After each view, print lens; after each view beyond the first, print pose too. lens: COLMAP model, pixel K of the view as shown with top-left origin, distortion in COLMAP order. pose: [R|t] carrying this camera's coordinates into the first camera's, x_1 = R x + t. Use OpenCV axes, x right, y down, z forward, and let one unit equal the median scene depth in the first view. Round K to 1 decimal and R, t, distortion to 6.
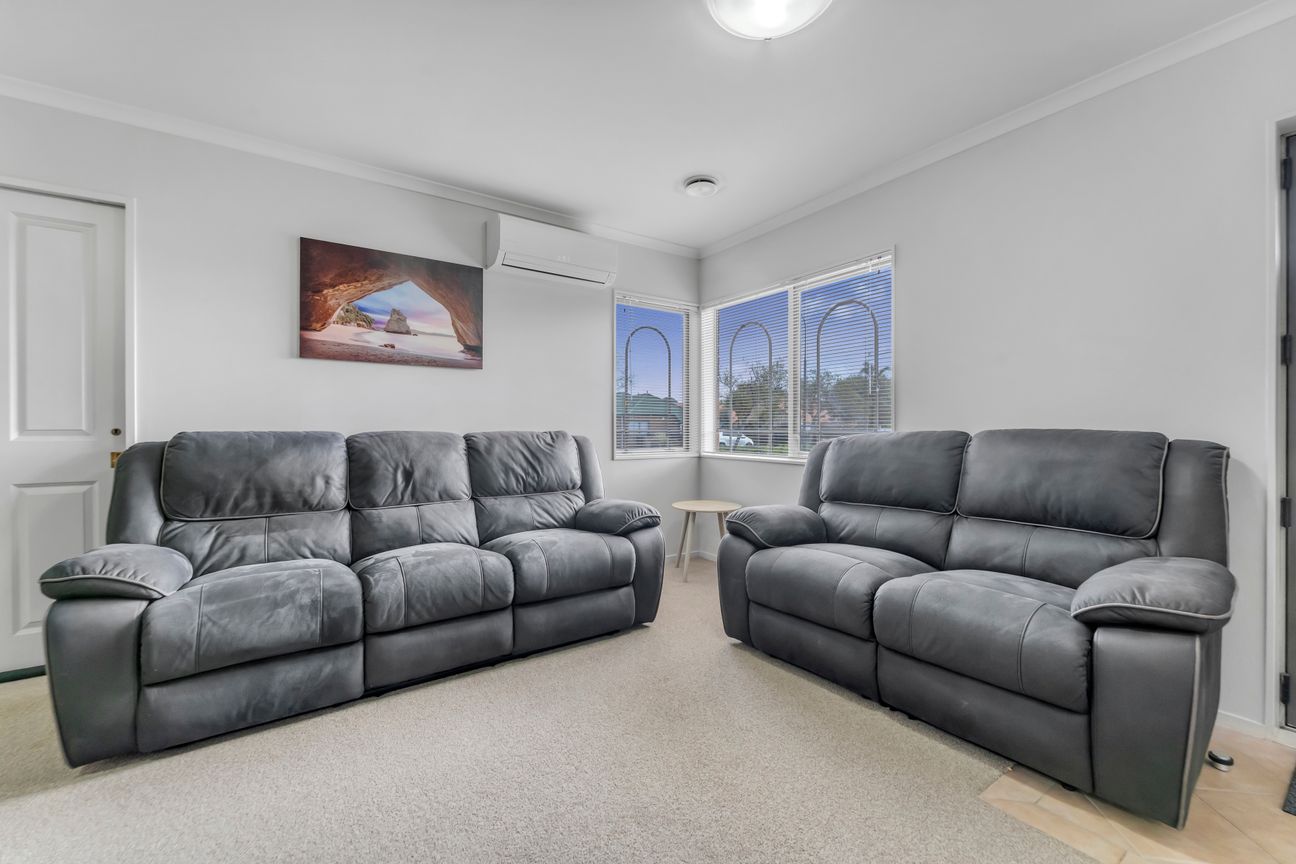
lens RADIAL K [[525.6, 0, 648.8], [0, 525.6, 430.5], [0, 0, 1]] dist [-0.001835, -0.000554]
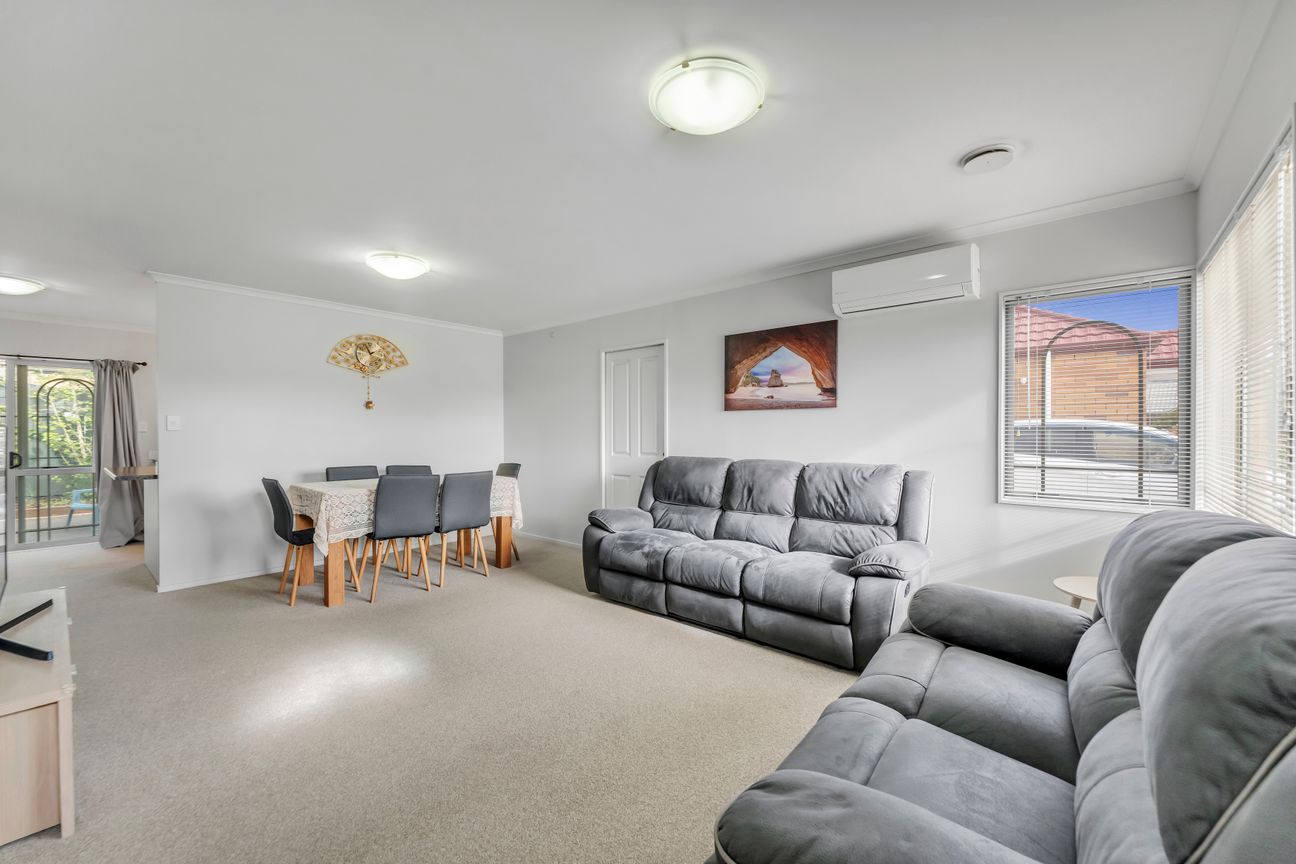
lens RADIAL K [[525.6, 0, 648.1], [0, 525.6, 433.5], [0, 0, 1]] dist [-0.001835, -0.000554]
pose [[0.235304, 0.003707, -0.971915, 0.822770], [-0.002450, 0.999992, 0.003221, -0.072952], [0.971919, 0.001623, 0.235311, 0.384728]]
